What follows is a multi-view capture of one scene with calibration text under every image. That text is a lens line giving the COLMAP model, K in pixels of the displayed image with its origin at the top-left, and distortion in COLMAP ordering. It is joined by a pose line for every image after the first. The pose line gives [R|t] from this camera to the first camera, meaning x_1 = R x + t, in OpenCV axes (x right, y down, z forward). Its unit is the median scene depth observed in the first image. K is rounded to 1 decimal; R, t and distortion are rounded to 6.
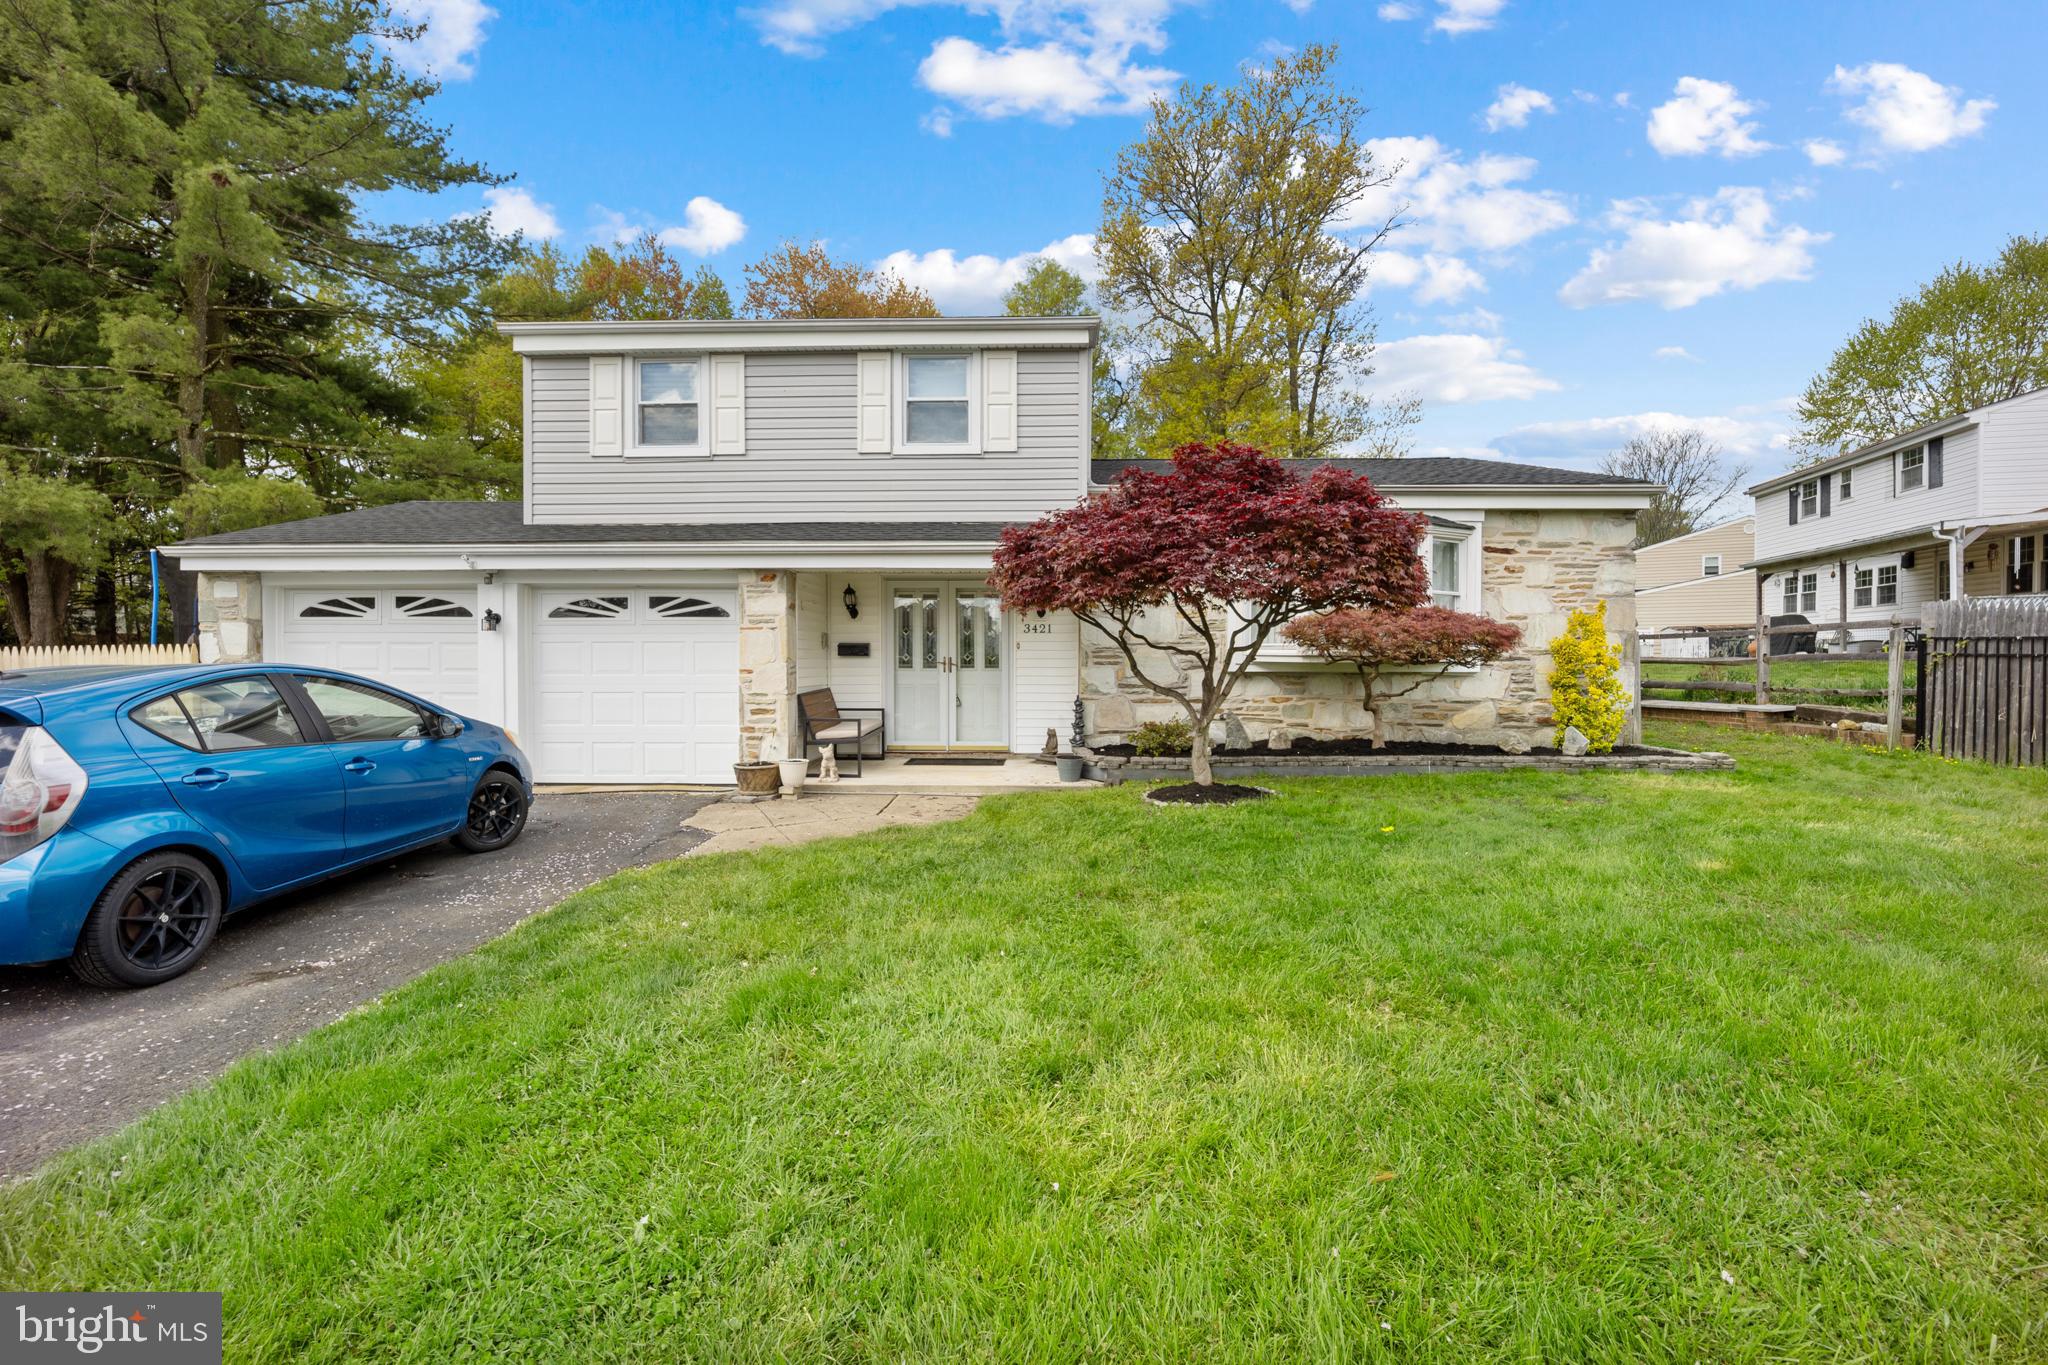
lens RADIAL K [[833.0, 0, 1032.8], [0, 833.0, 689.1], [0, 0, 1]] dist [-0.020128, -0.000774]
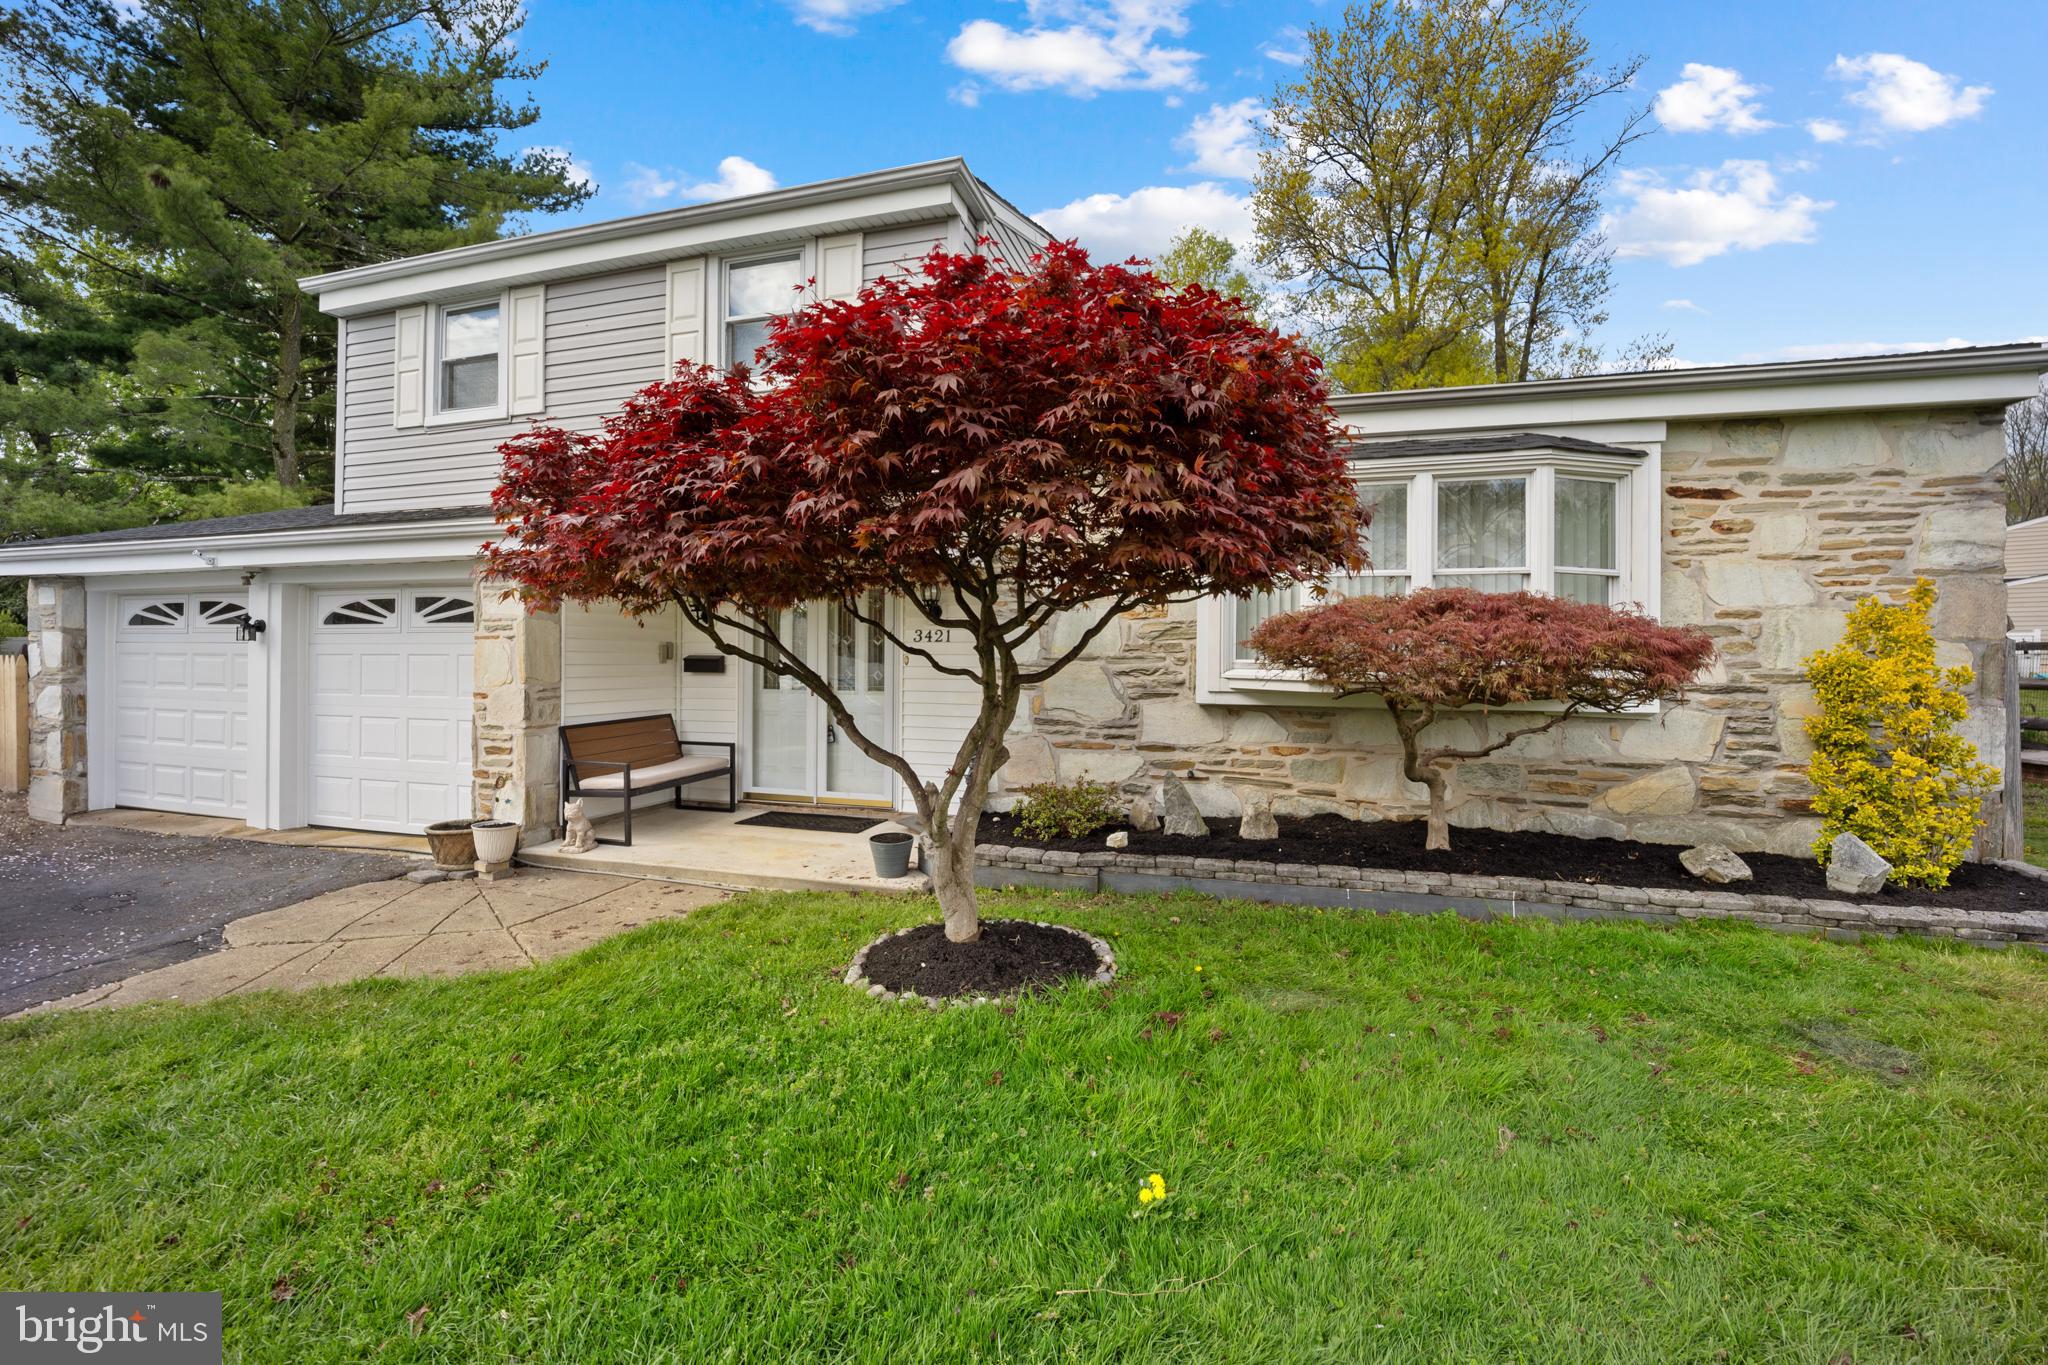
lens RADIAL K [[833.0, 0, 1010.2], [0, 833.0, 671.8], [0, 0, 1]] dist [-0.020128, -0.000774]
pose [[0.966102, 0.009425, -0.257989, 0.264179], [-0.015875, 0.999611, -0.022932, -0.028908], [0.257672, 0.026250, 0.965876, 0.359188]]
